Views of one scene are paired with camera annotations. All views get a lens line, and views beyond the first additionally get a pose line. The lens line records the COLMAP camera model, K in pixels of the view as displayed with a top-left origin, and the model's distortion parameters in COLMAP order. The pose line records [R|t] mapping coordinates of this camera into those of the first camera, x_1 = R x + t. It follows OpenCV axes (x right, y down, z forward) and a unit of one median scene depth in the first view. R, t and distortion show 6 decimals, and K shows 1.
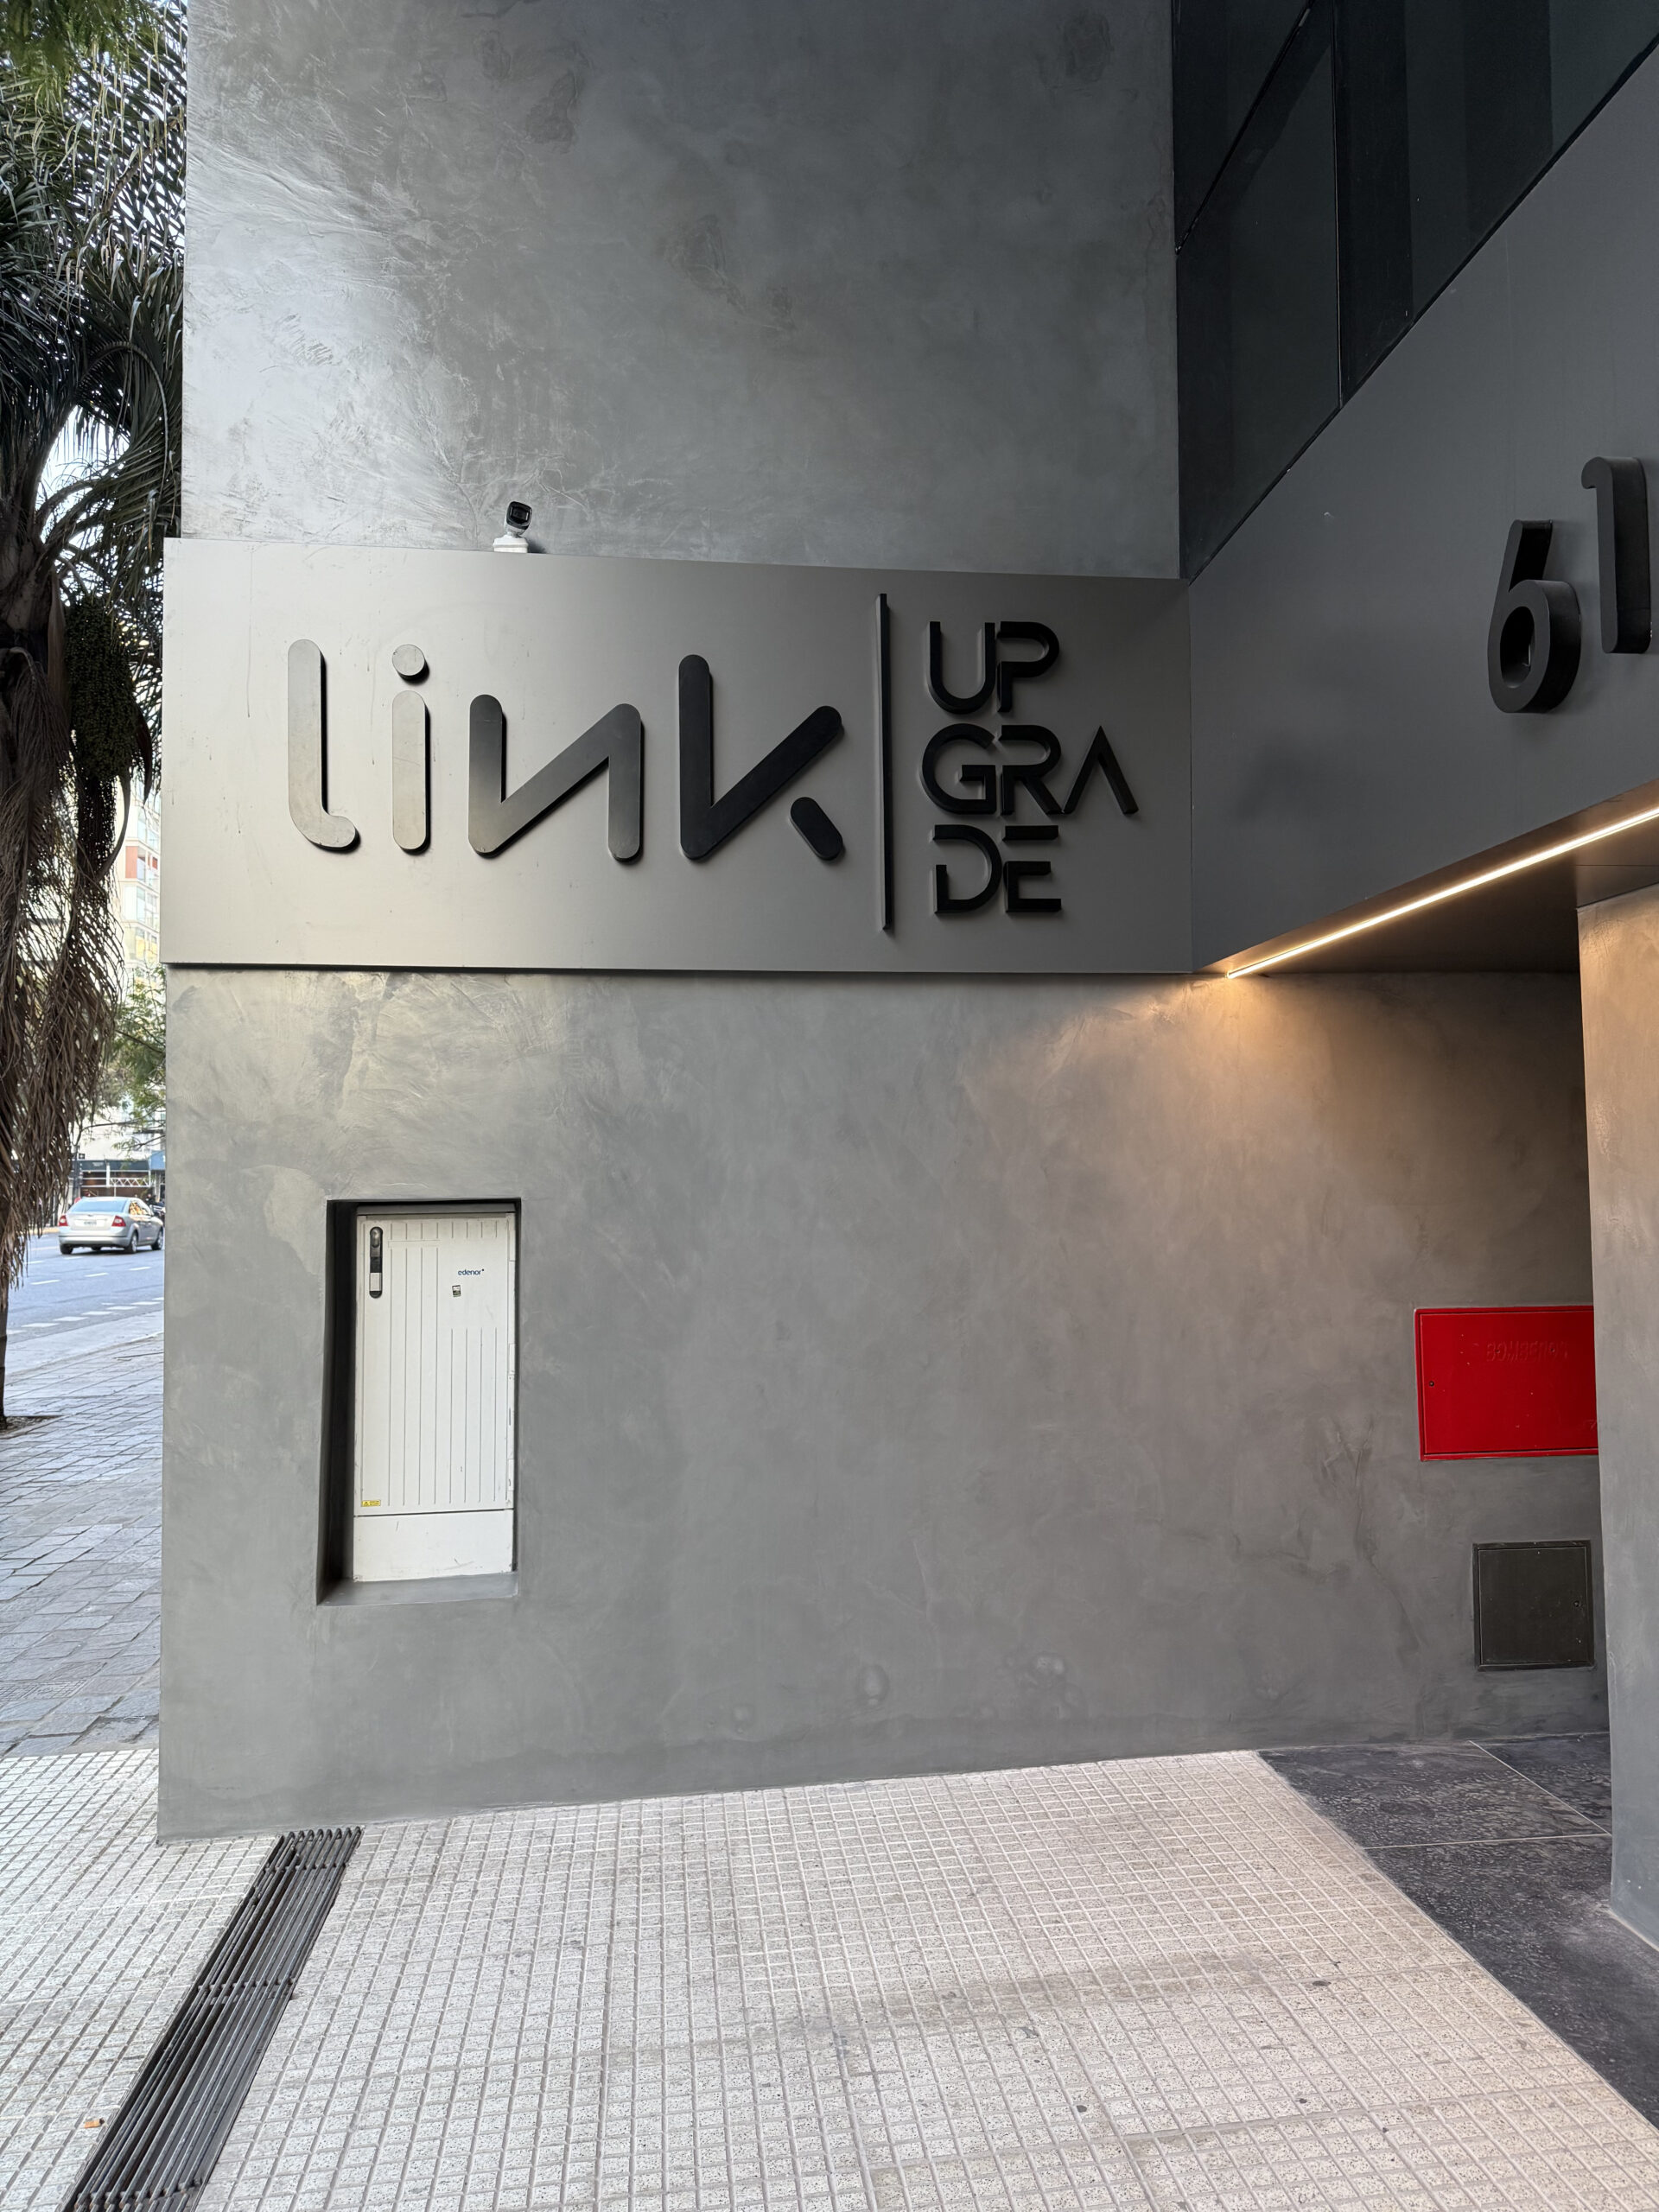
lens RADIAL K [[1570.2, 0, 829.5], [0, 1570.2, 1106.0], [0, 0, 1]] dist [0.014206, -0.018577]
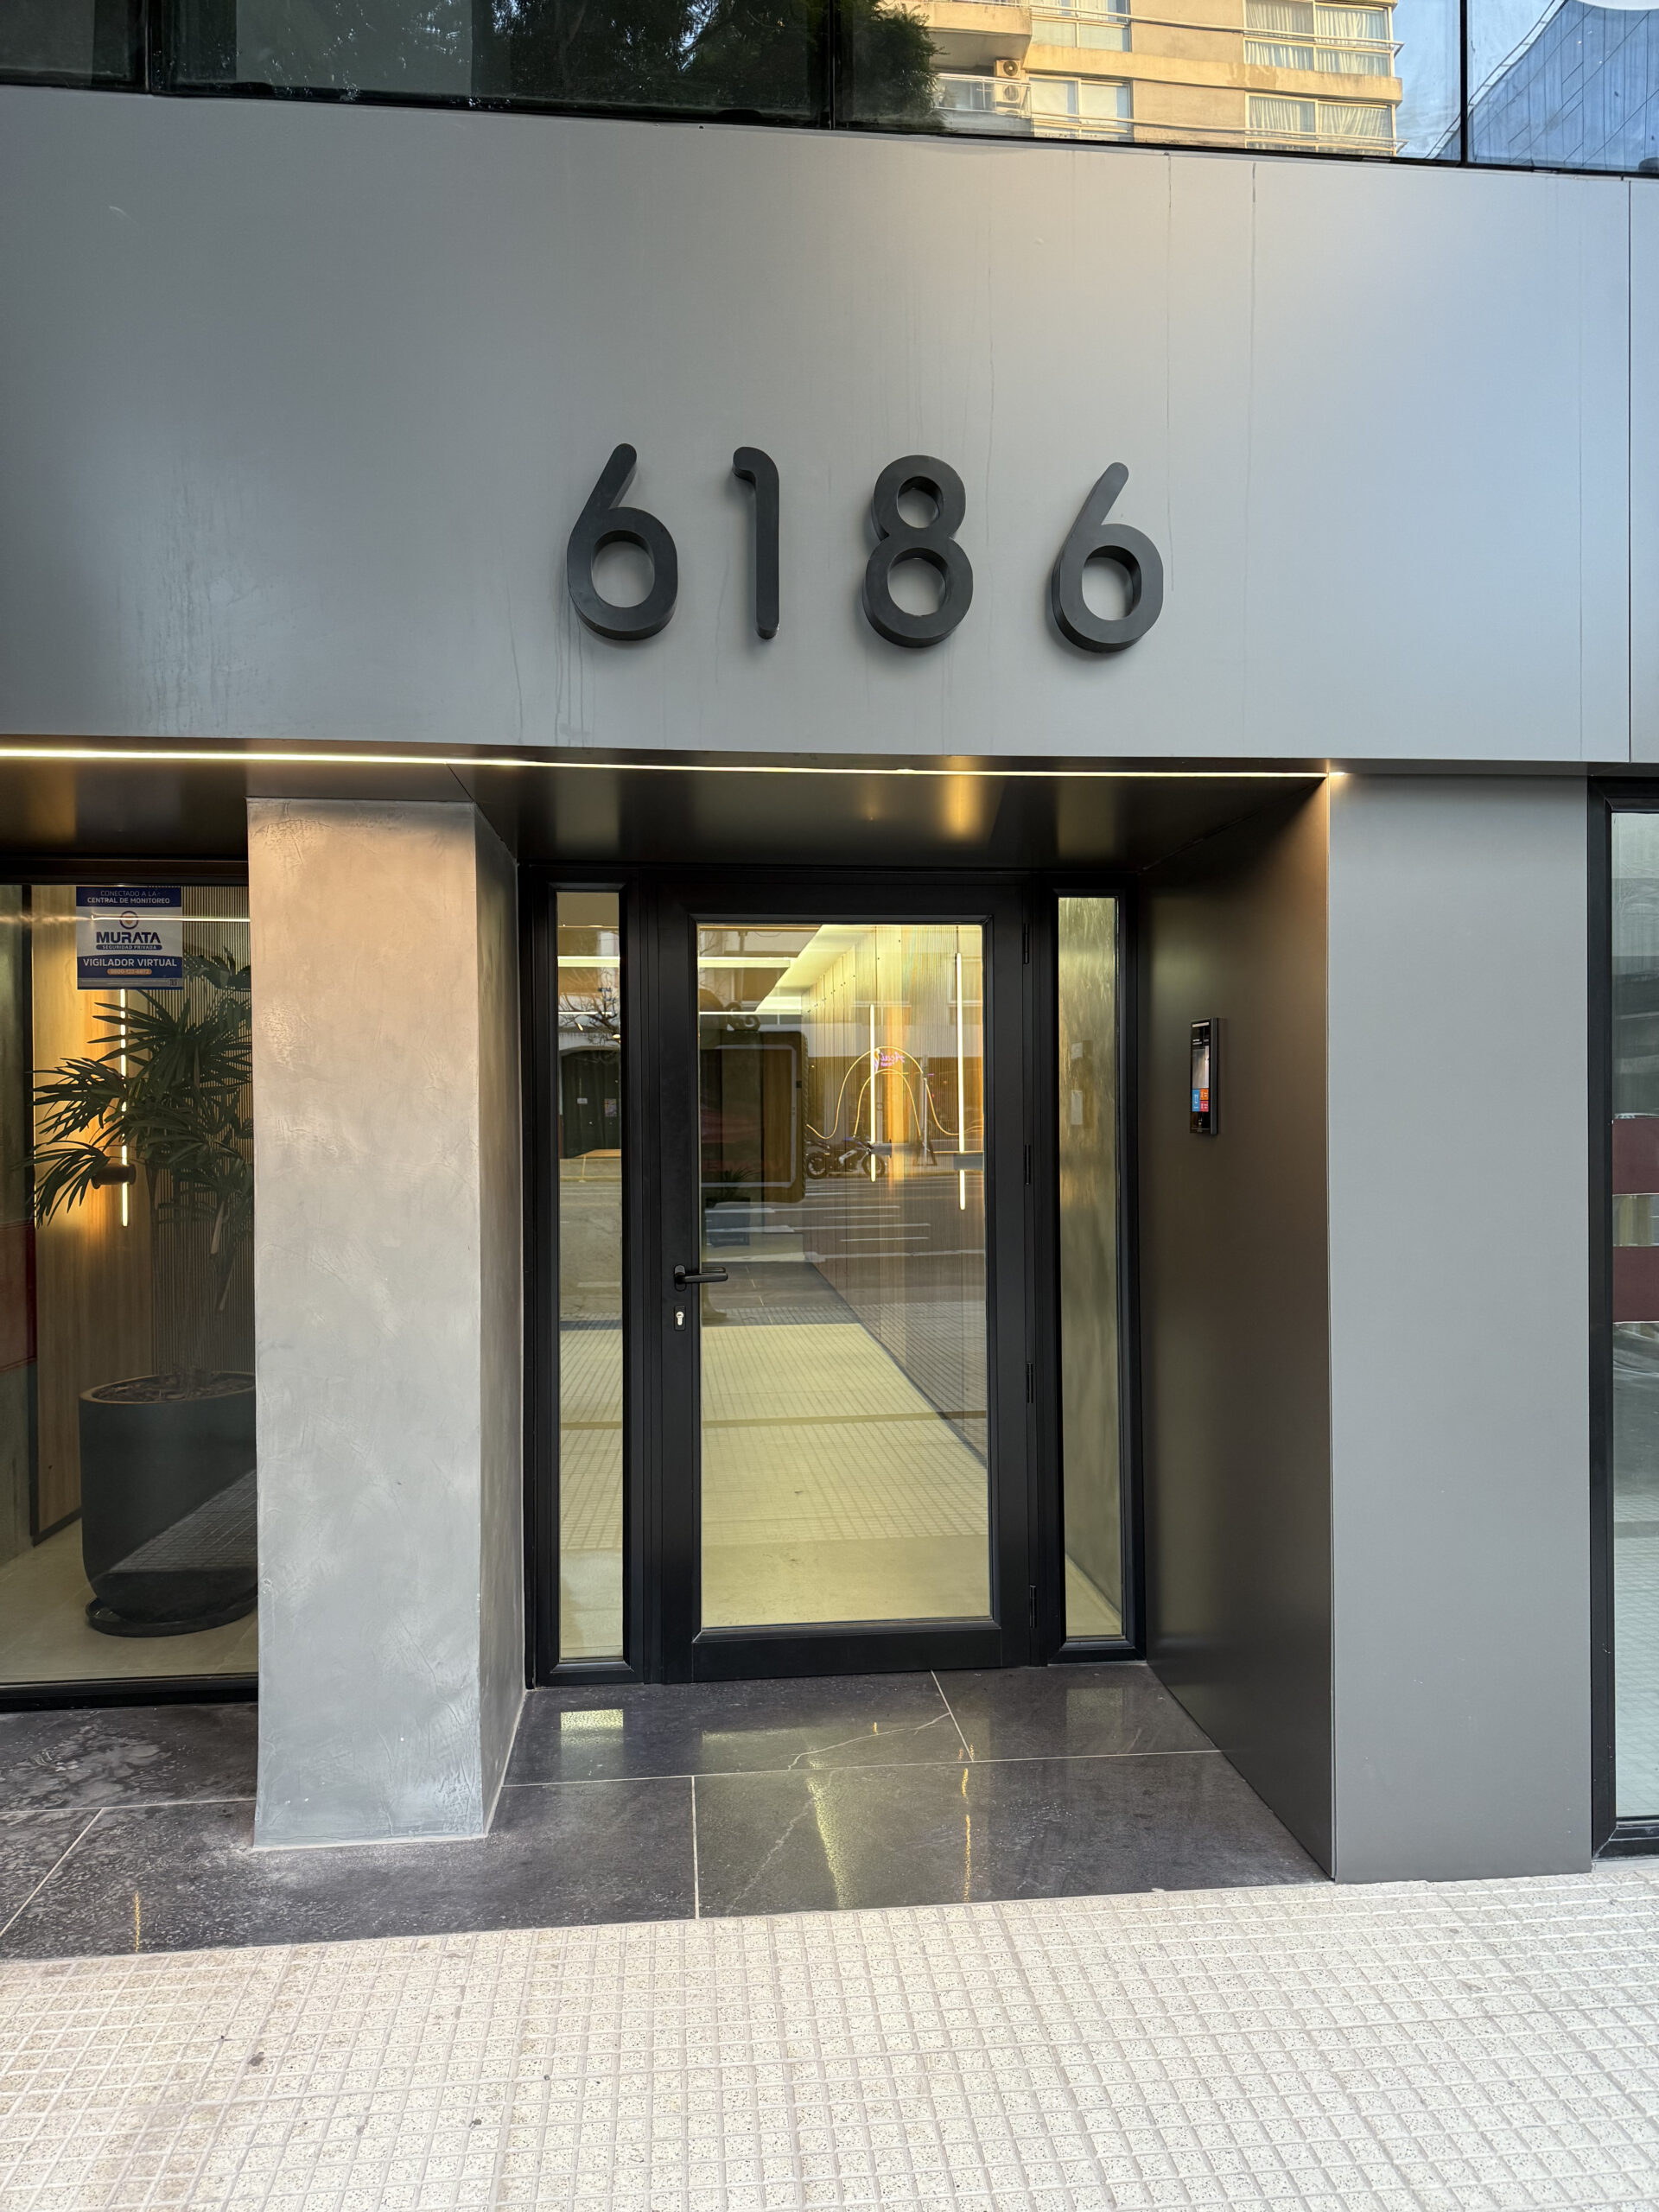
lens RADIAL K [[1570.2, 0, 829.5], [0, 1570.2, 1106.0], [0, 0, 1]] dist [0.014206, -0.018577]
pose [[0.010741, 0.011771, 0.999873, -0.356581], [-0.043693, 0.998981, -0.011291, 0.040777], [-0.998987, -0.043567, 0.011244, 0.501184]]
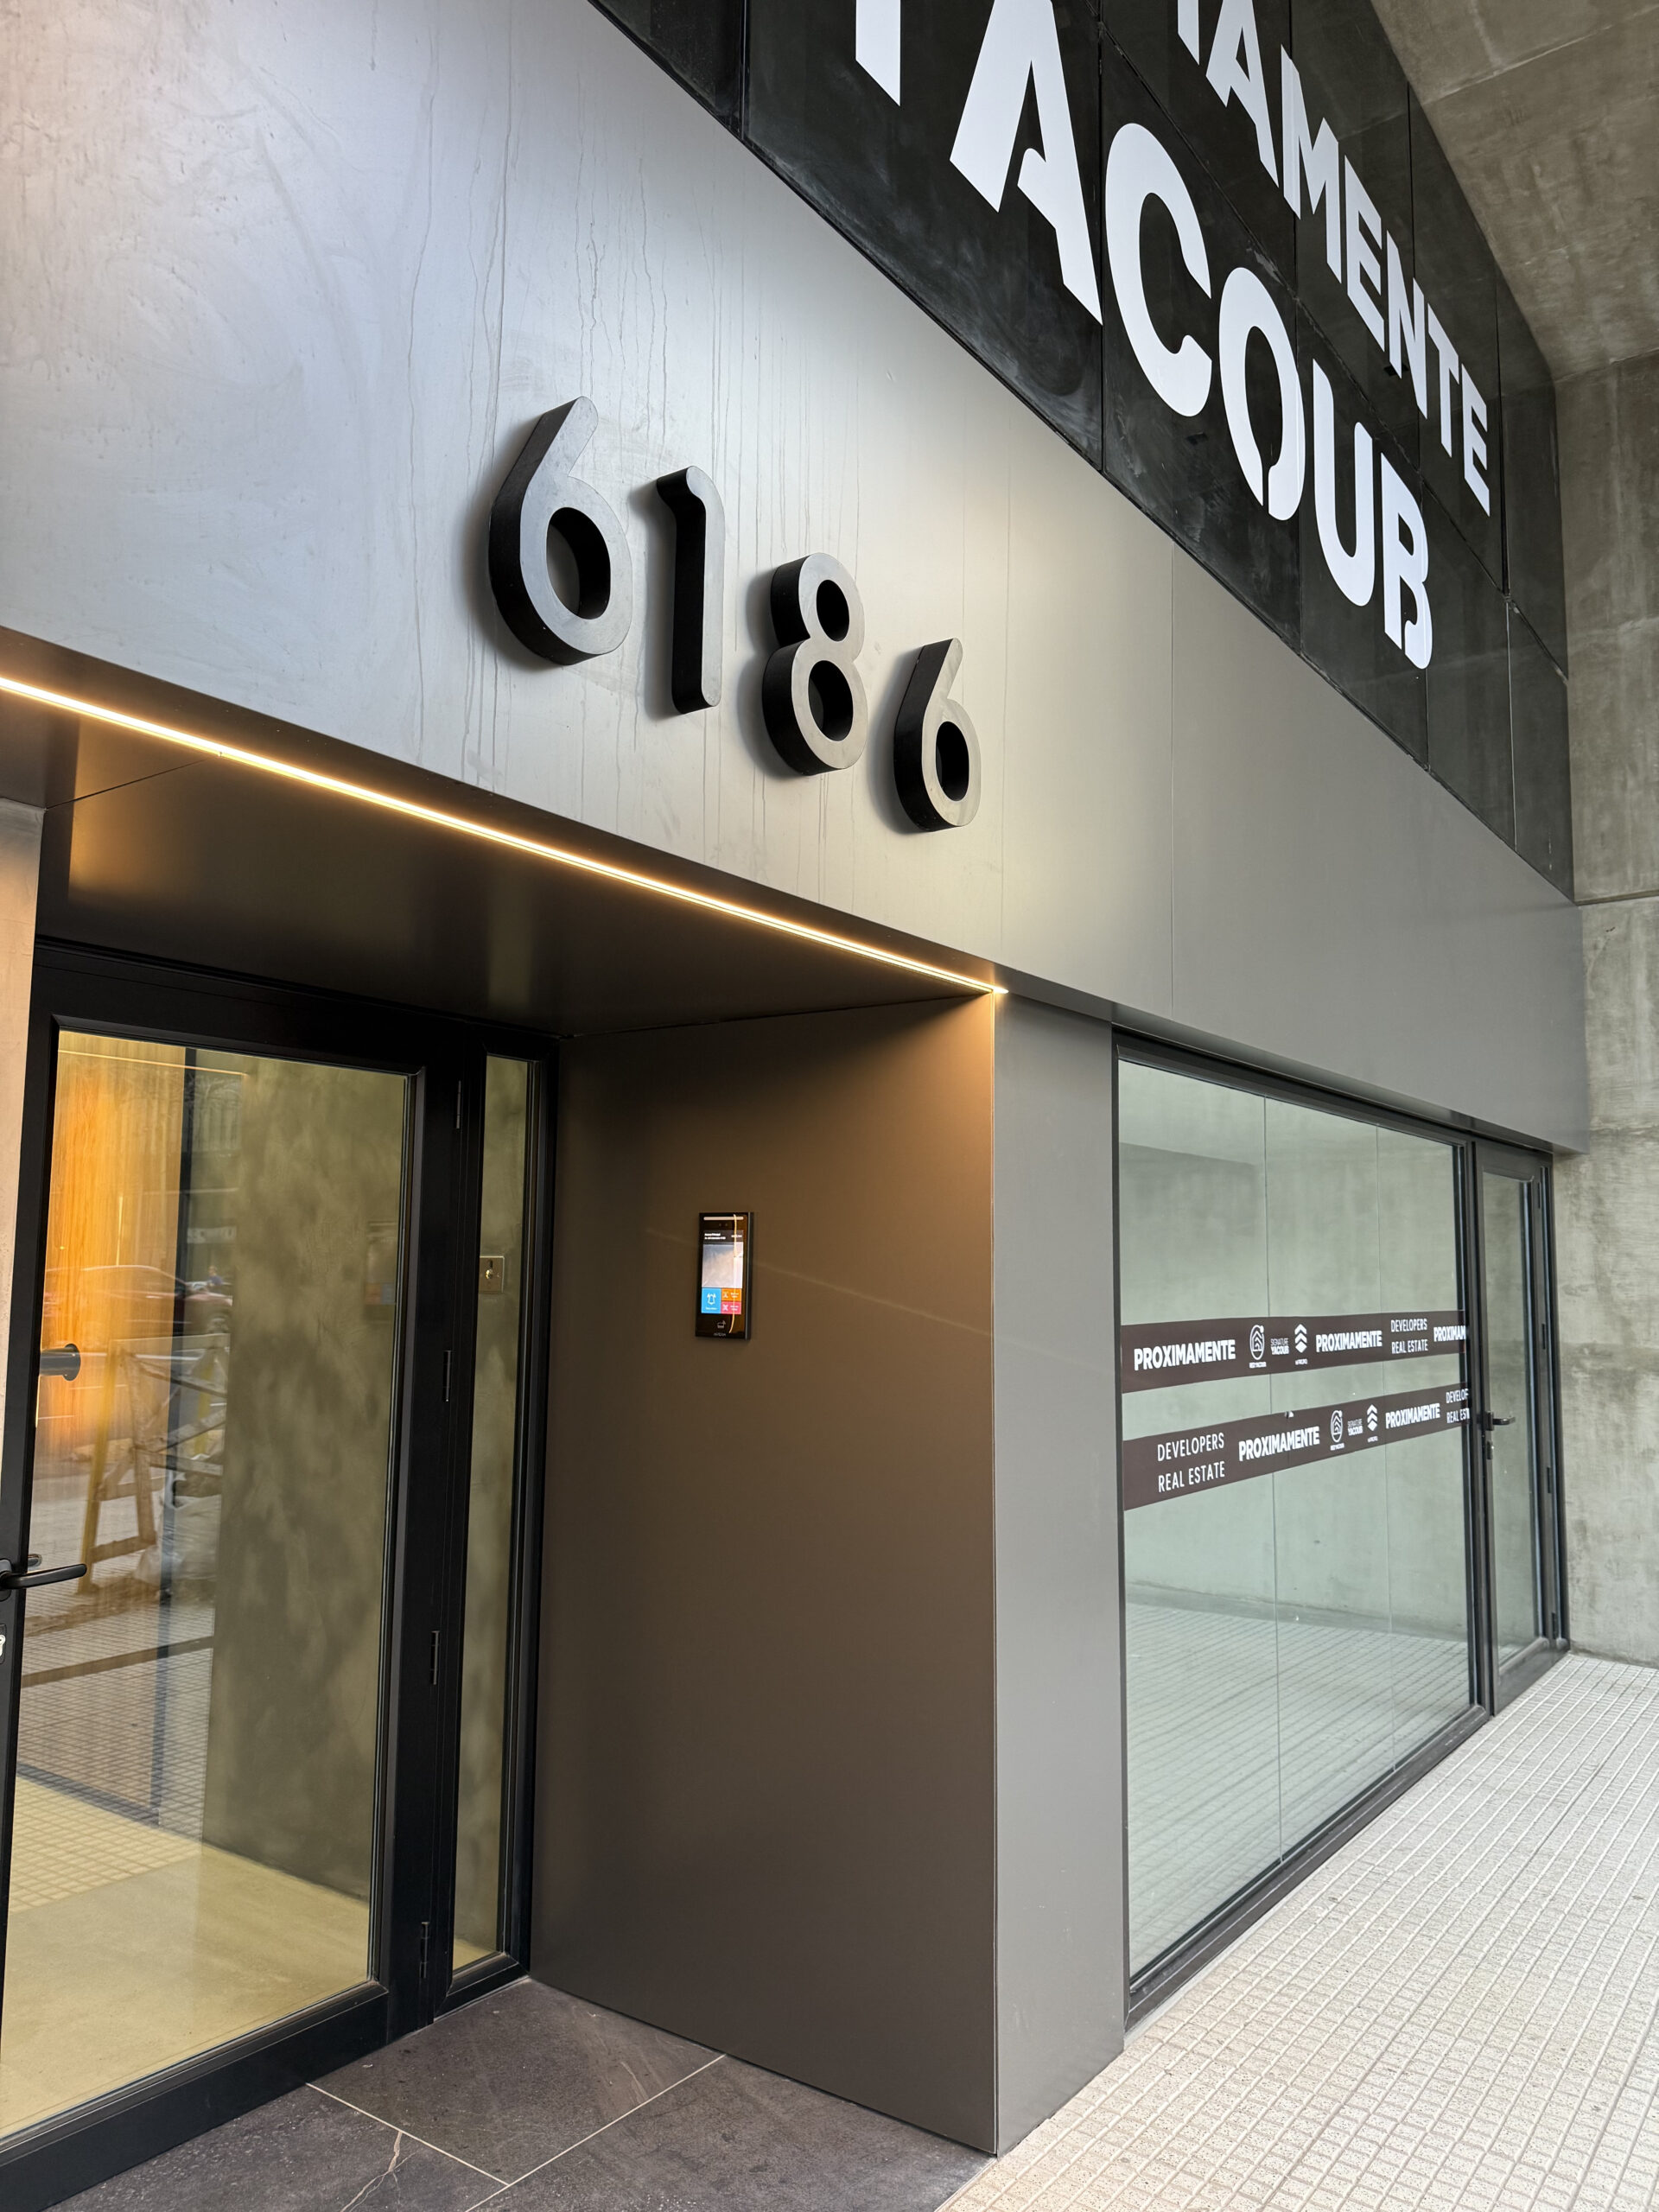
lens RADIAL K [[1570.2, 0, 829.5], [0, 1570.2, 1106.0], [0, 0, 1]] dist [0.014206, -0.018577]
pose [[-0.739892, 0.075408, 0.668486, -0.065530], [-0.035951, 0.987846, -0.151224, 0.037868], [-0.671764, -0.135922, -0.728188, 0.855594]]
